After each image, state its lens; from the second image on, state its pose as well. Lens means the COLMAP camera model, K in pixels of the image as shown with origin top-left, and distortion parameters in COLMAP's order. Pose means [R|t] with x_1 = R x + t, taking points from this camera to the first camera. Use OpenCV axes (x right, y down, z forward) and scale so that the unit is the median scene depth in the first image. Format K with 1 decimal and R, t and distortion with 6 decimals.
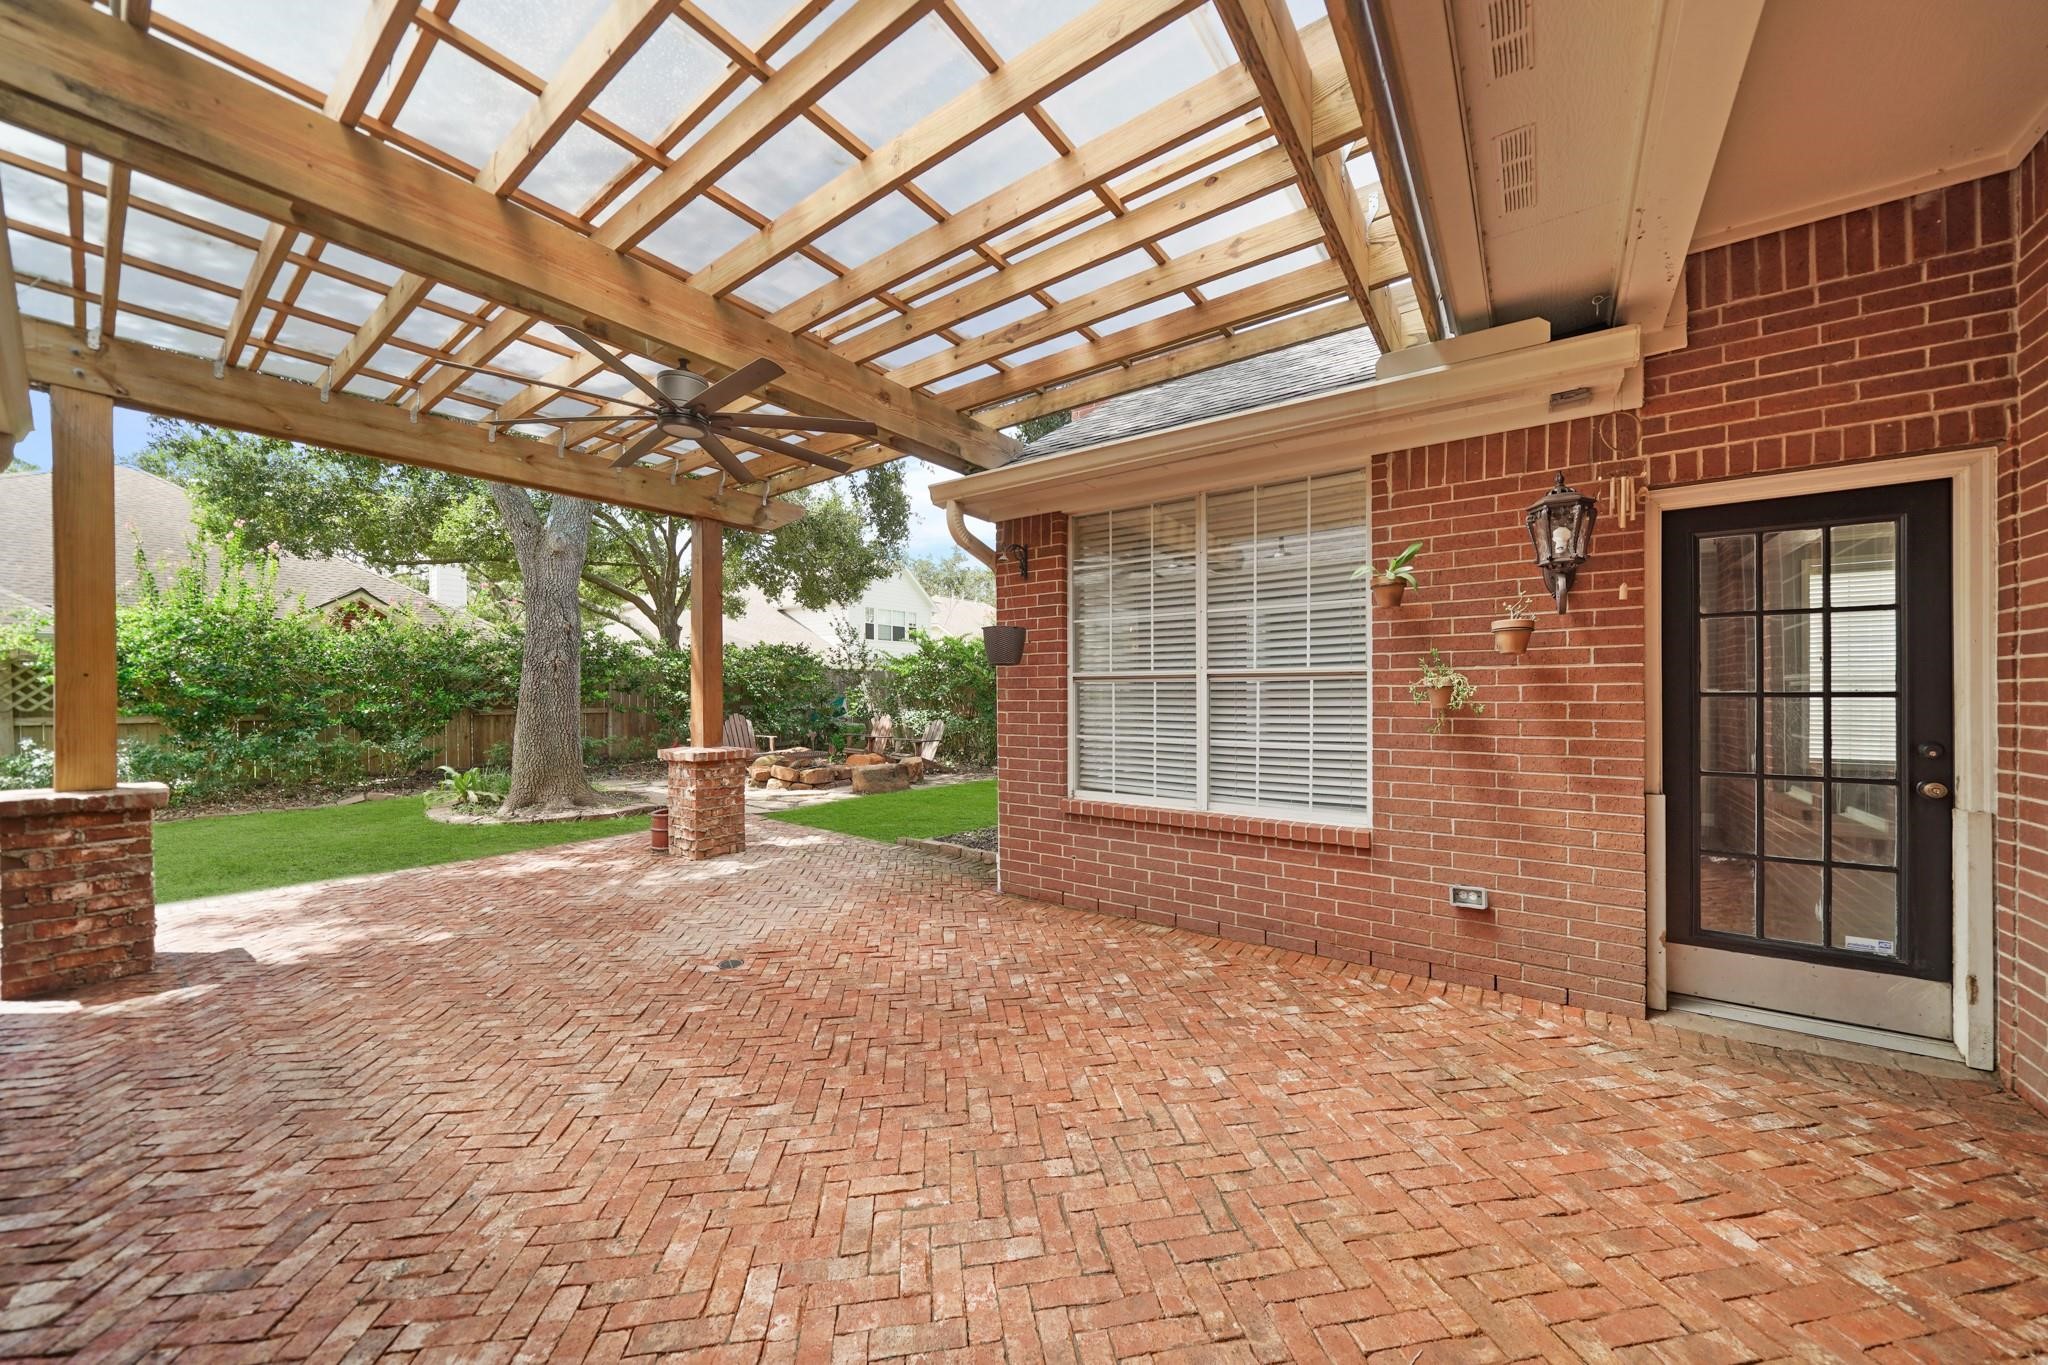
lens RADIAL K [[707.9, 0, 1029.4], [0, 707.9, 693.4], [0, 0, 1]] dist [-0.003102, -0.000258]
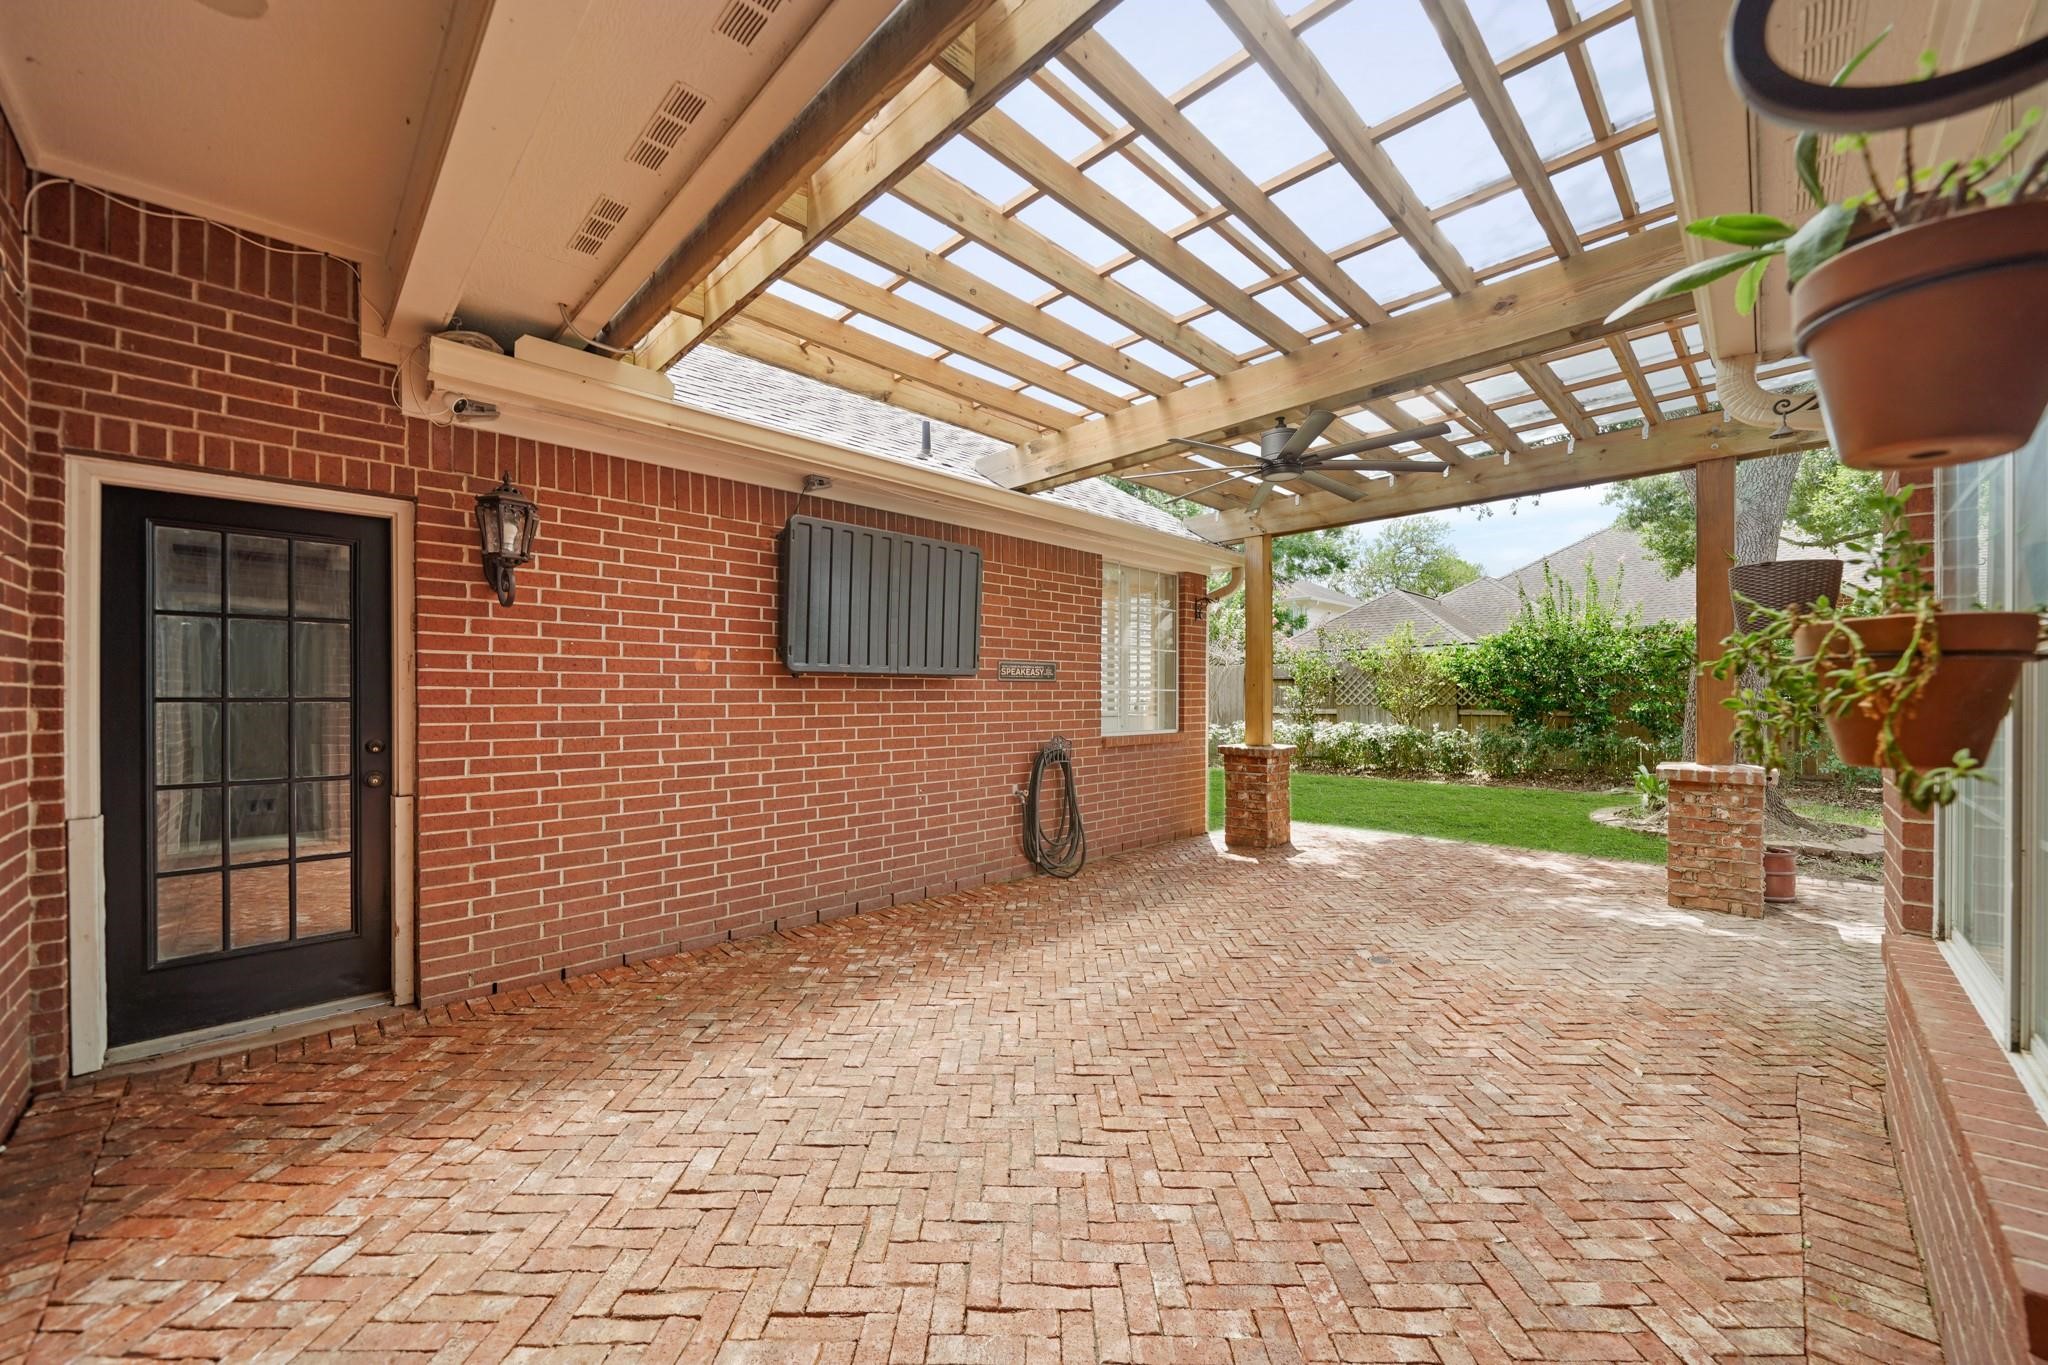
lens RADIAL K [[752.5, 0, 1035.7], [0, 752.5, 698.5], [0, 0, 1]] dist [-0.001915, -0.000013]
pose [[-0.149769, 0.004037, -0.988713, 0.742748], [0.006710, 0.999973, 0.003067, -0.002783], [0.988698, -0.006174, -0.149792, 0.685015]]
